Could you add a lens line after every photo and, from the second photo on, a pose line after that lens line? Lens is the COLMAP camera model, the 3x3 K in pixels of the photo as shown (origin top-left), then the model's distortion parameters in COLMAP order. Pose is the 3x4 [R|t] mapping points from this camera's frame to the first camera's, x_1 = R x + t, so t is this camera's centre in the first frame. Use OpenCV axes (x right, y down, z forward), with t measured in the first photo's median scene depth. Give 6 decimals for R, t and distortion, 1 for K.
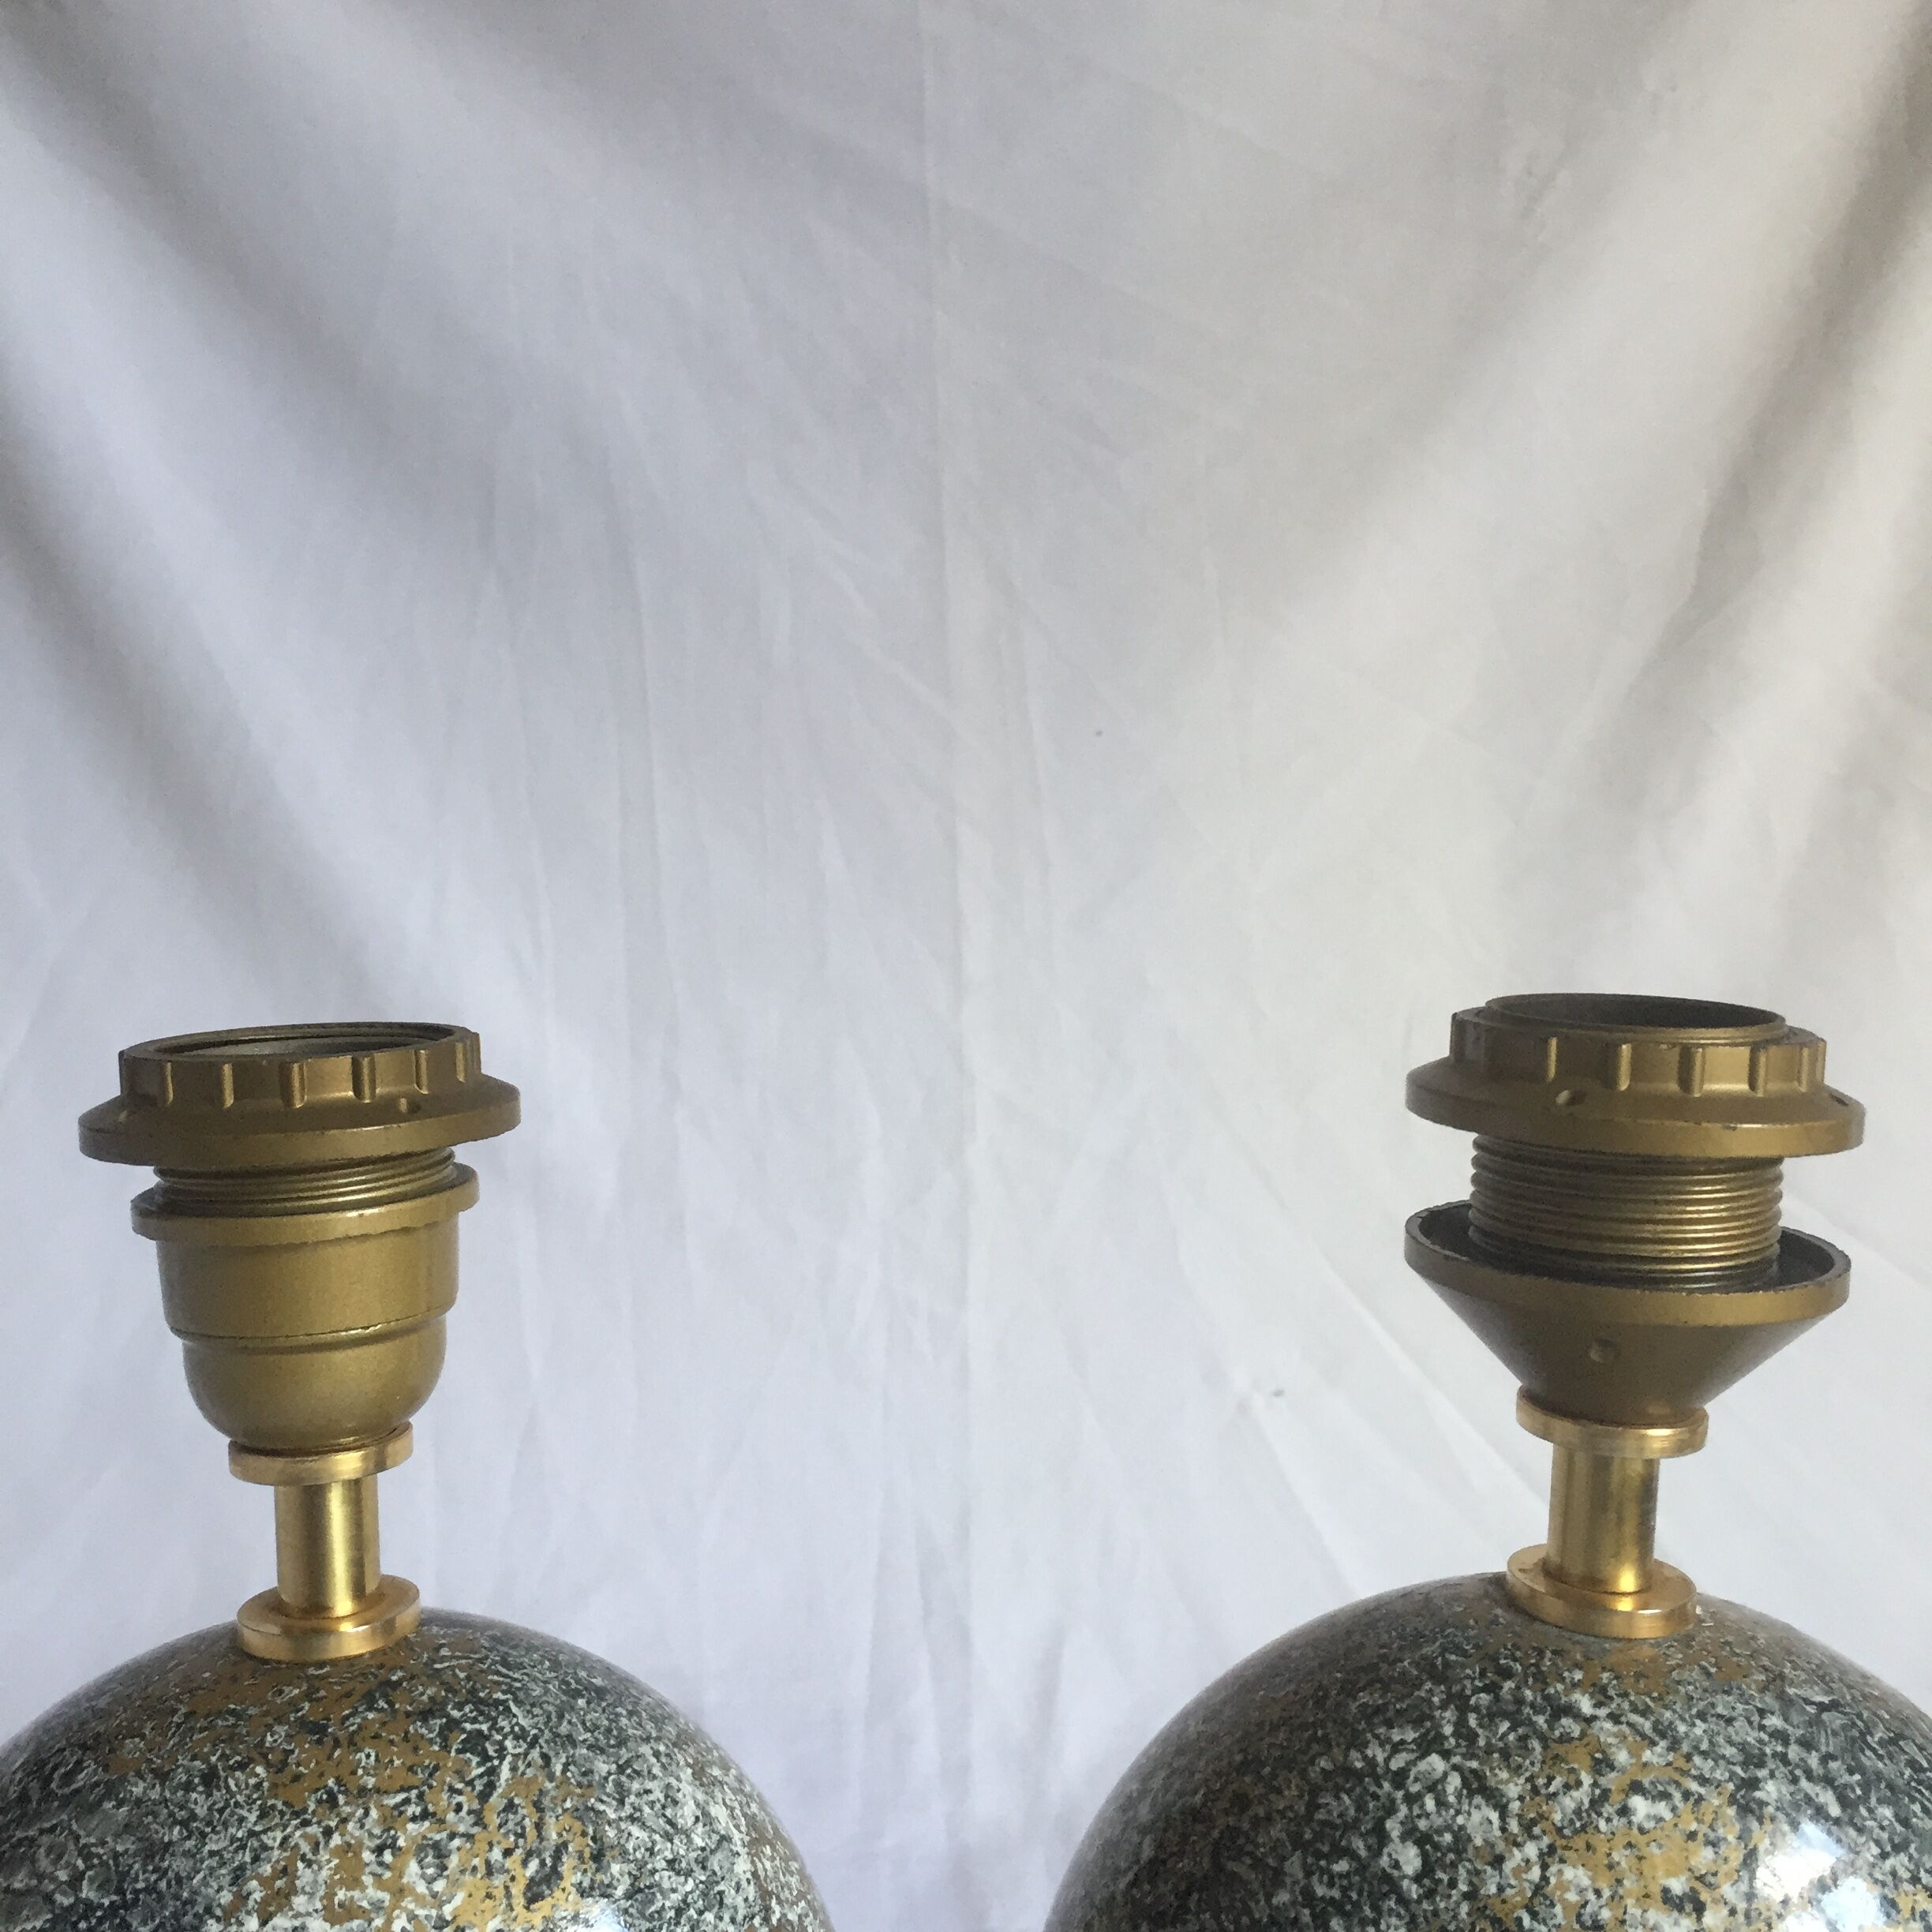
lens RADIAL K [[2224.1, 0, 964.0], [0, 2224.1, 969.2], [0, 0, 1]] dist [0.090777, -0.166568]
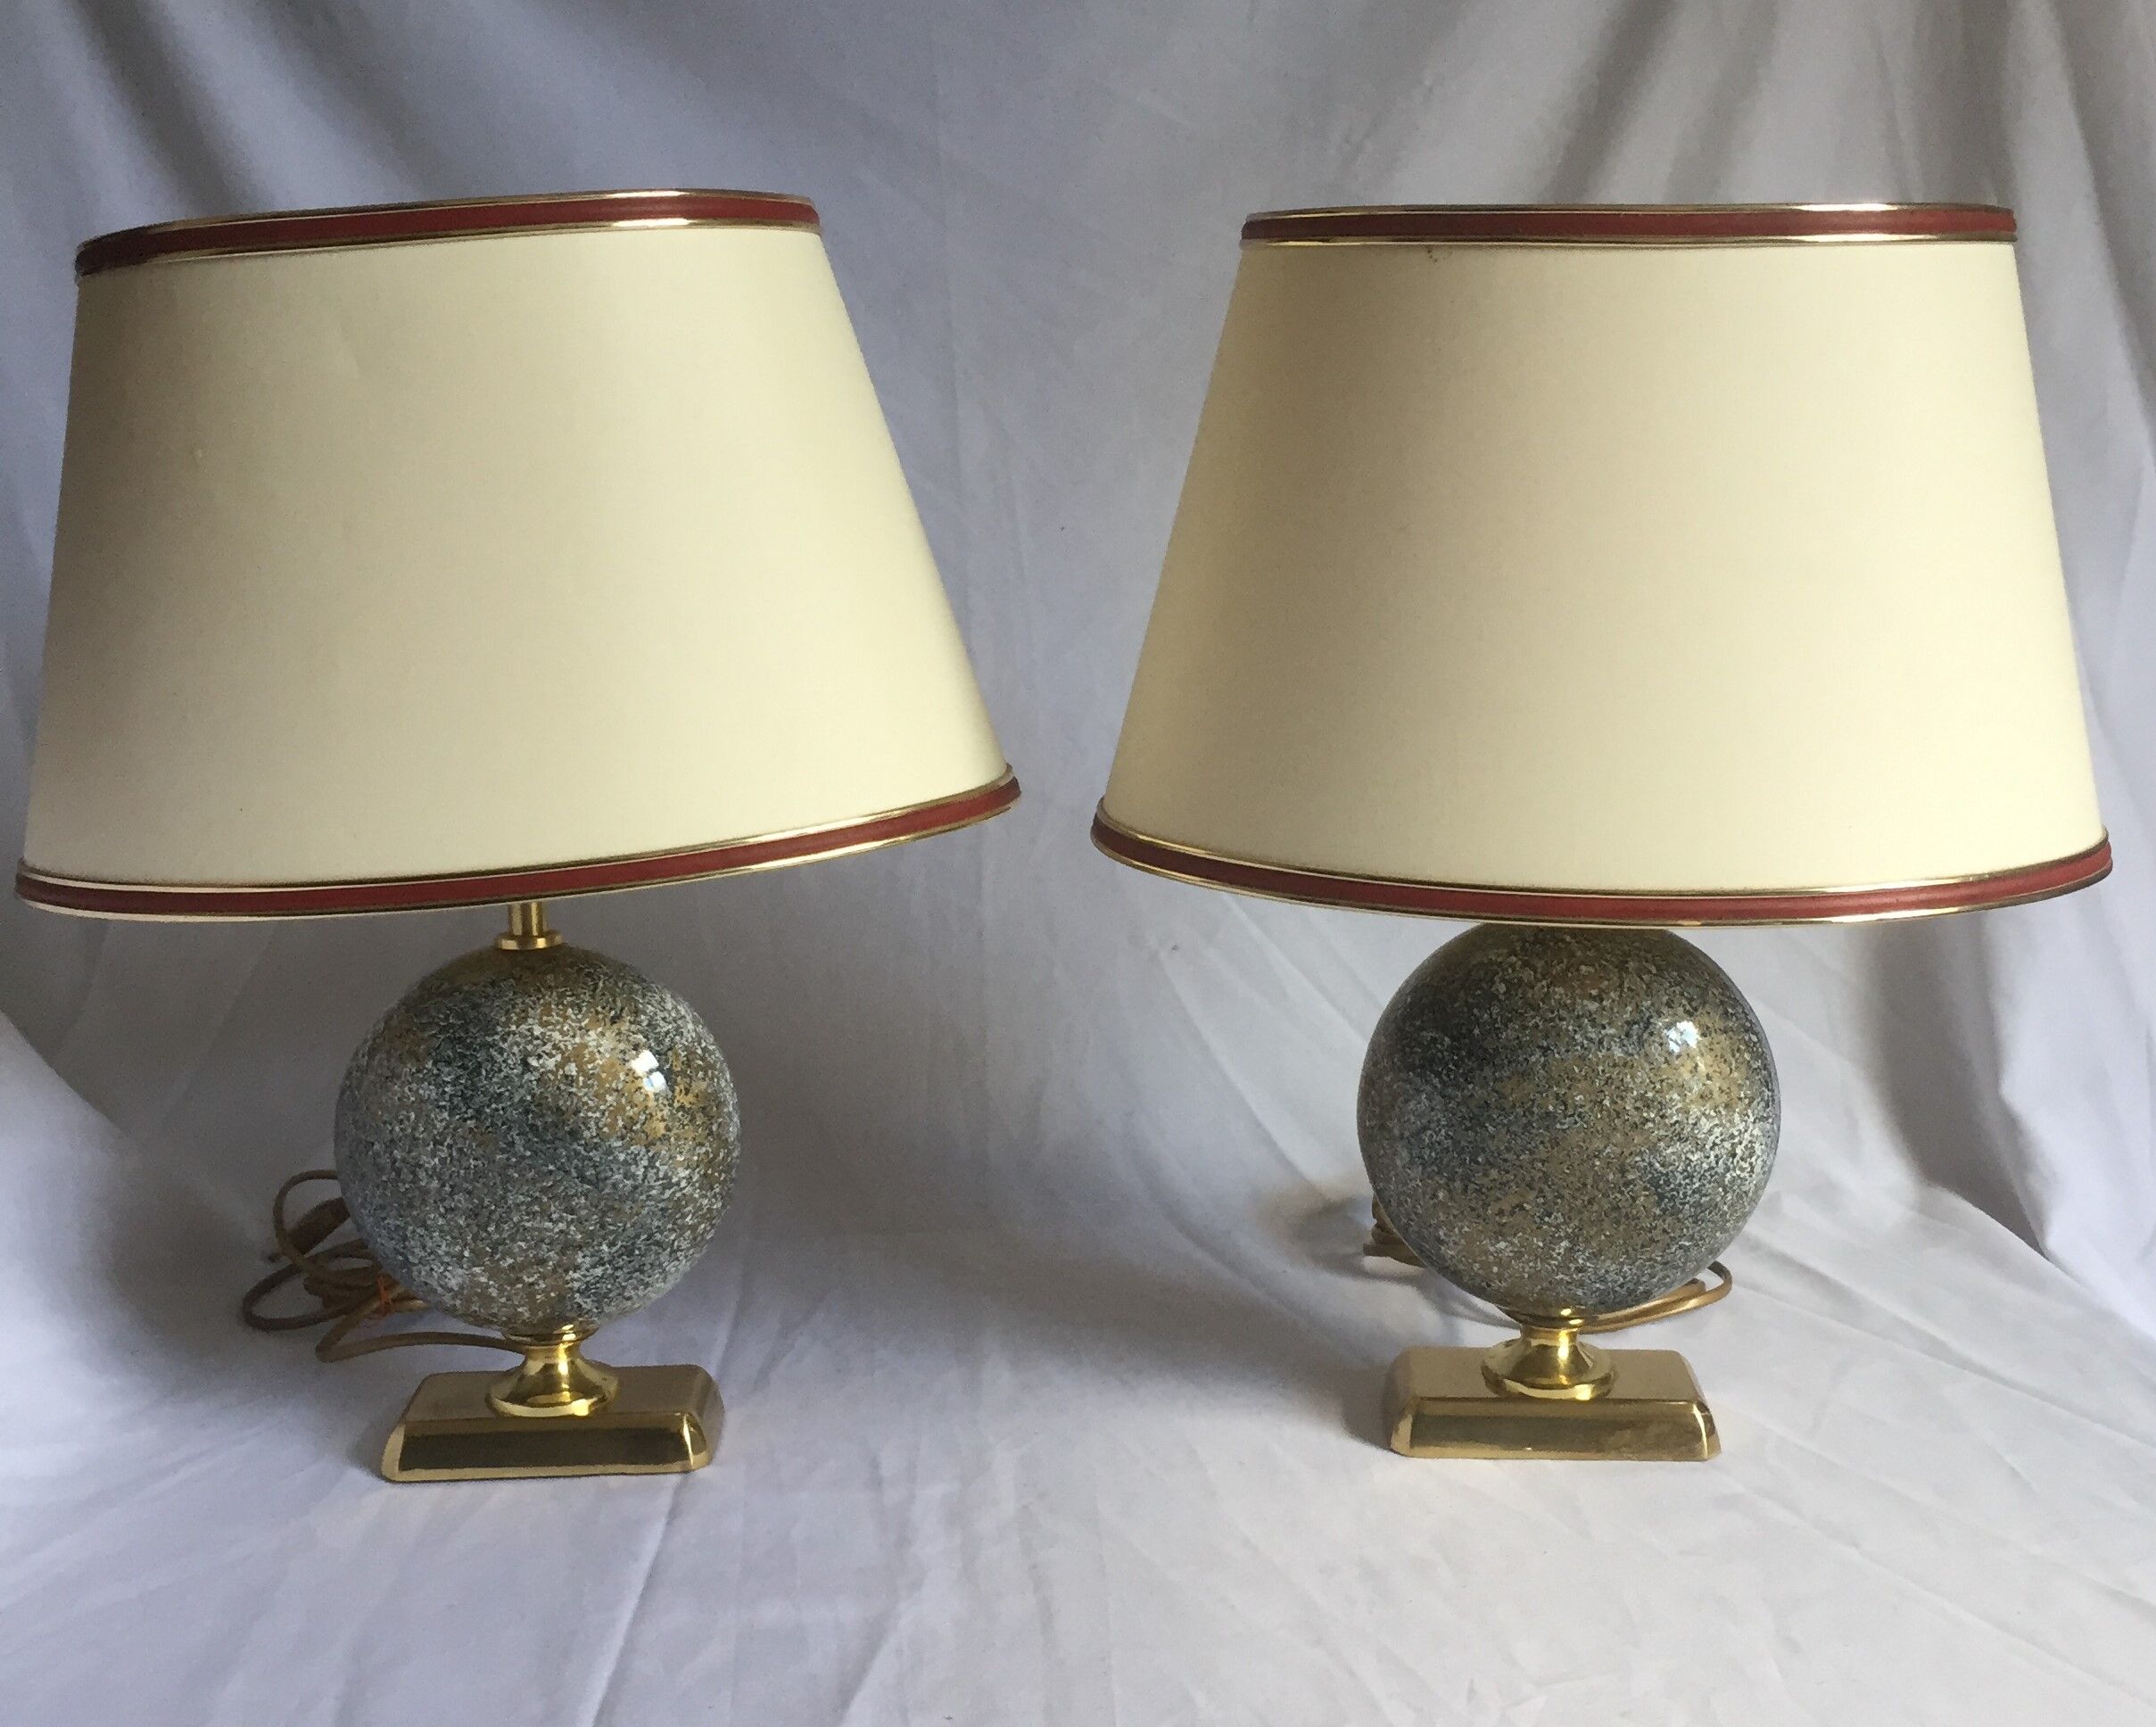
lens RADIAL K [[2487.4, 0, 1070.4], [0, 2487.4, 898.3], [0, 0, 1]] dist [-0.002522, 0.008336]
pose [[0.998579, -0.006824, -0.052846, -0.176874], [0.012482, 0.994128, 0.107486, -0.060689], [0.051802, -0.107993, 0.992801, -2.103914]]
